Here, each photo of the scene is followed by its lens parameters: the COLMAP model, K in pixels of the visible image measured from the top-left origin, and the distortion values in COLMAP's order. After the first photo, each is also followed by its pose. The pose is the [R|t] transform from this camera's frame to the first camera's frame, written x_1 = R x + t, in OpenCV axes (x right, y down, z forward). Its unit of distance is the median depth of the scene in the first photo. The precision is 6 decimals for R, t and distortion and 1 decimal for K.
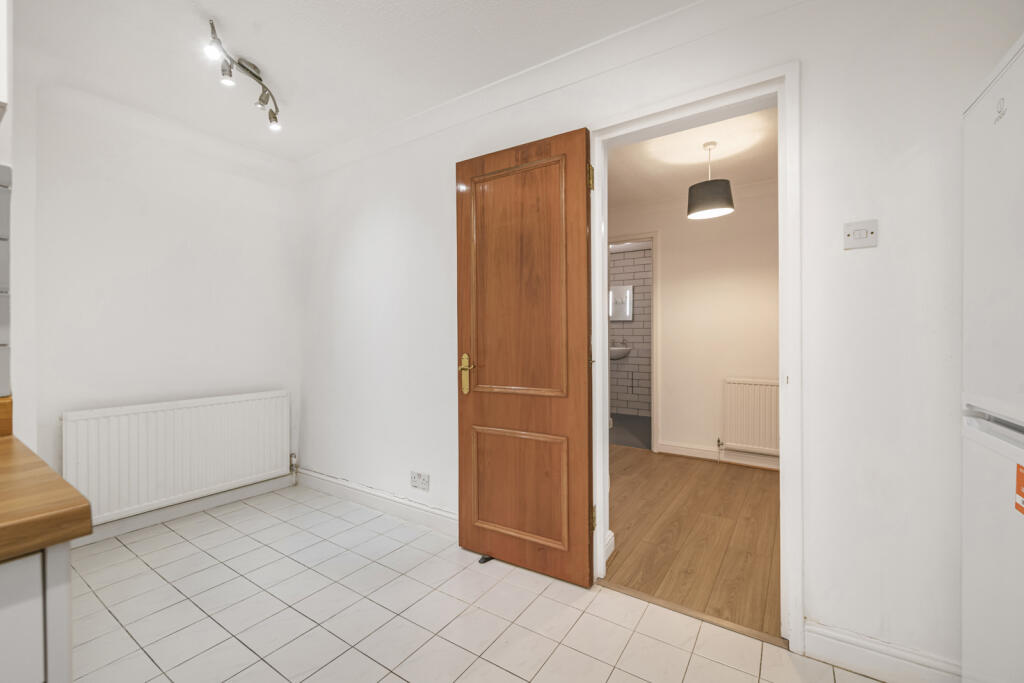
lens RADIAL K [[420.6, 0, 512.0], [0, 420.6, 341.5], [0, 0, 1]] dist [-0.000453, -0.000097]
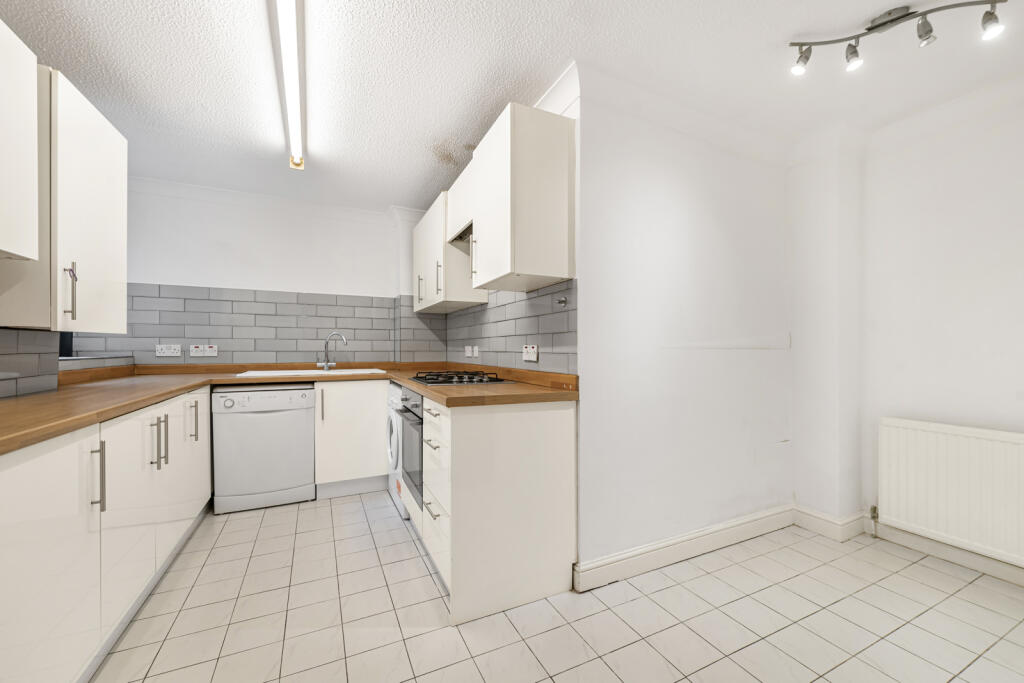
lens RADIAL K [[411.9, 0, 525.8], [0, 411.9, 351.4], [0, 0, 1]] dist [-0.001710, -0.000387]
pose [[-0.494076, 0.001080, -0.869418, 0.383929], [-0.007795, 0.999954, 0.005672, -0.005321], [0.869384, 0.009579, -0.494045, 0.736273]]
